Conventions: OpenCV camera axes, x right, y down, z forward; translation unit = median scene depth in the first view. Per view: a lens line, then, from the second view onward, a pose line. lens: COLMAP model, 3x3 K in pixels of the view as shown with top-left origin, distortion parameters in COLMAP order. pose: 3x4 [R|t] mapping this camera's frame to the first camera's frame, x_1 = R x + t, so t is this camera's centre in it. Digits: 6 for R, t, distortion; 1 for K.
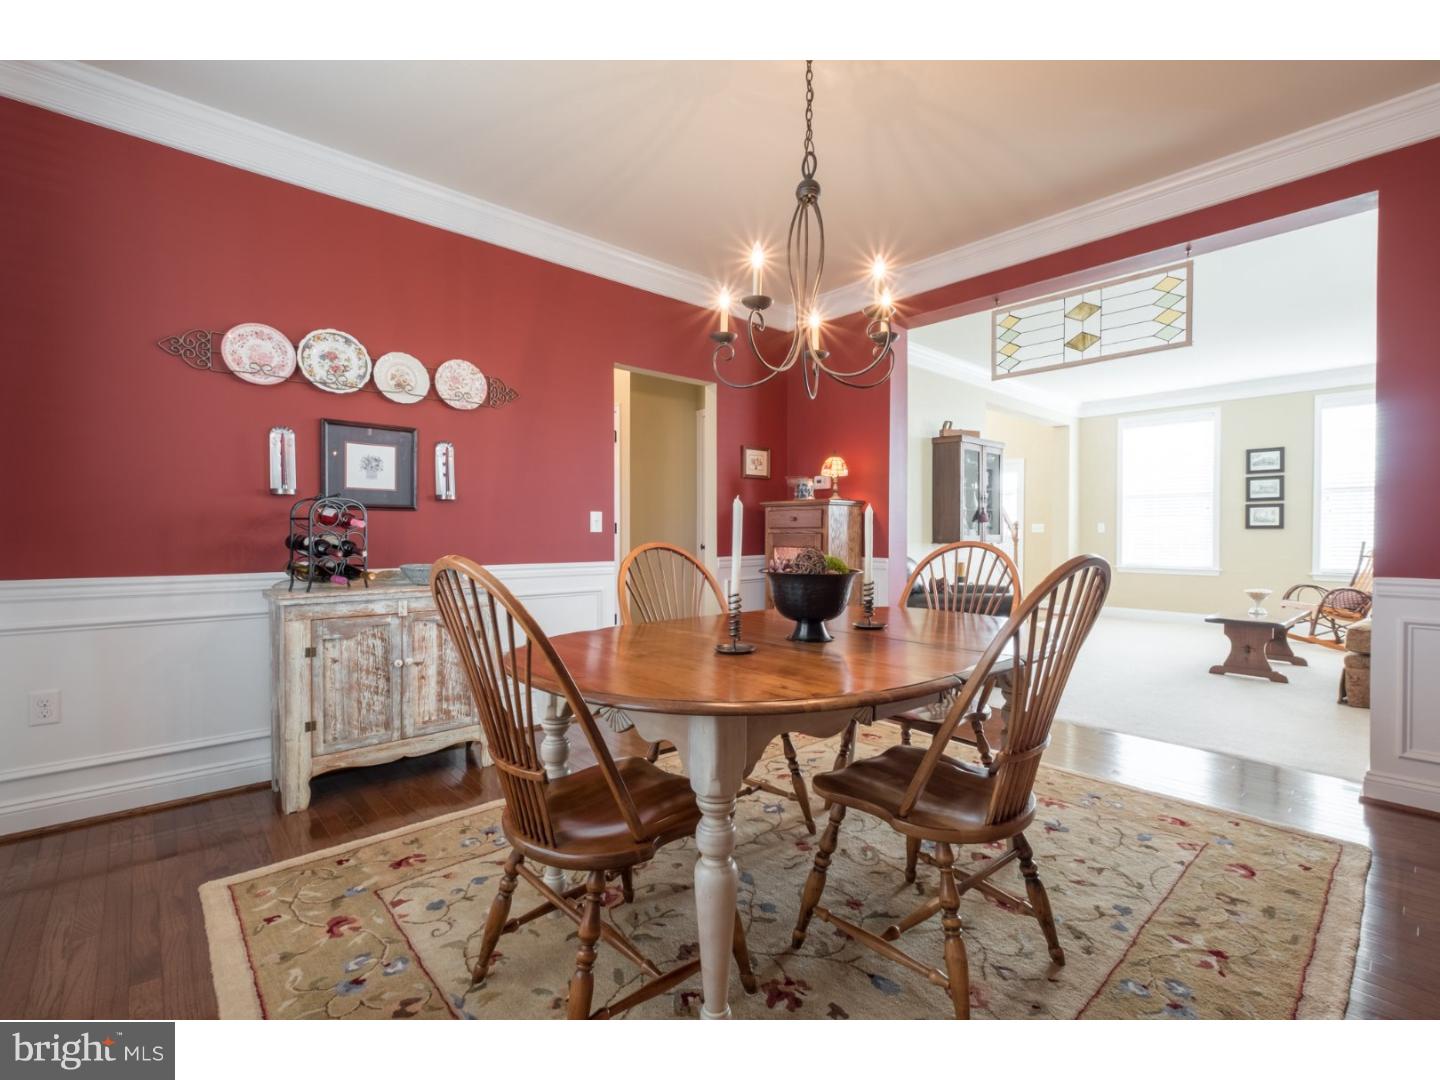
lens RADIAL K [[640.1, 0, 714.7], [0, 640.1, 536.8], [0, 0, 1]] dist [0.002861, -0.003329]
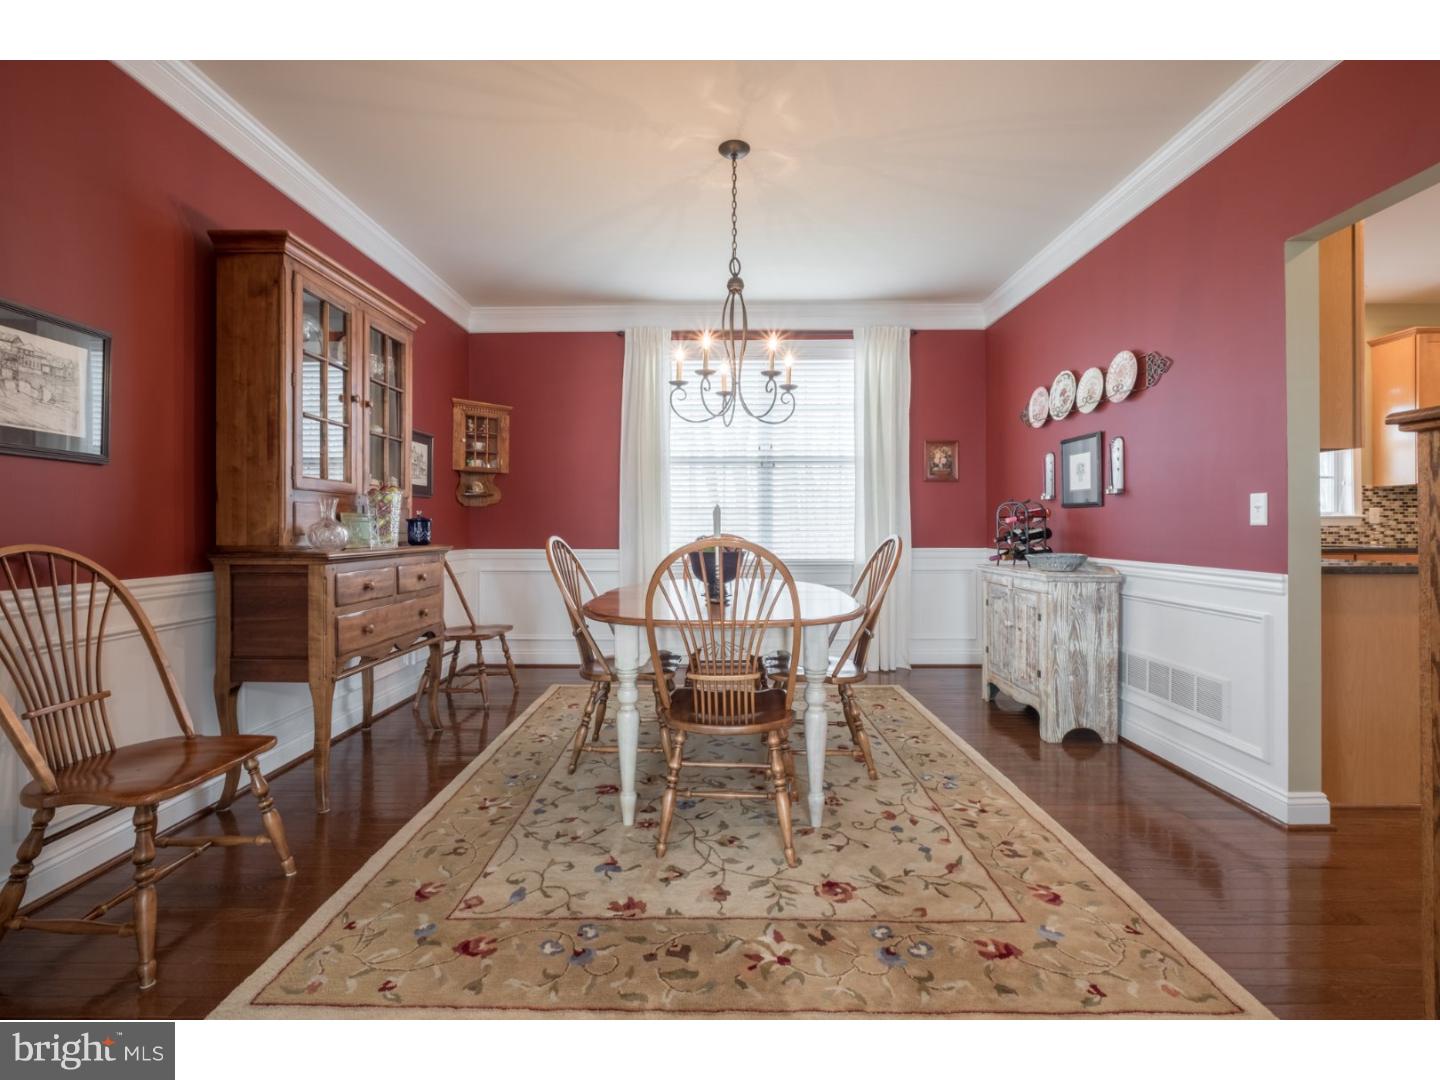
lens RADIAL K [[640.1, 0, 709.2], [0, 640.1, 519.3], [0, 0, 1]] dist [0.002861, -0.003329]
pose [[-0.672745, -0.004689, -0.739859, 1.112891], [-0.004642, 0.999987, -0.002116, -0.015941], [0.739860, 0.002011, -0.672758, 1.728759]]
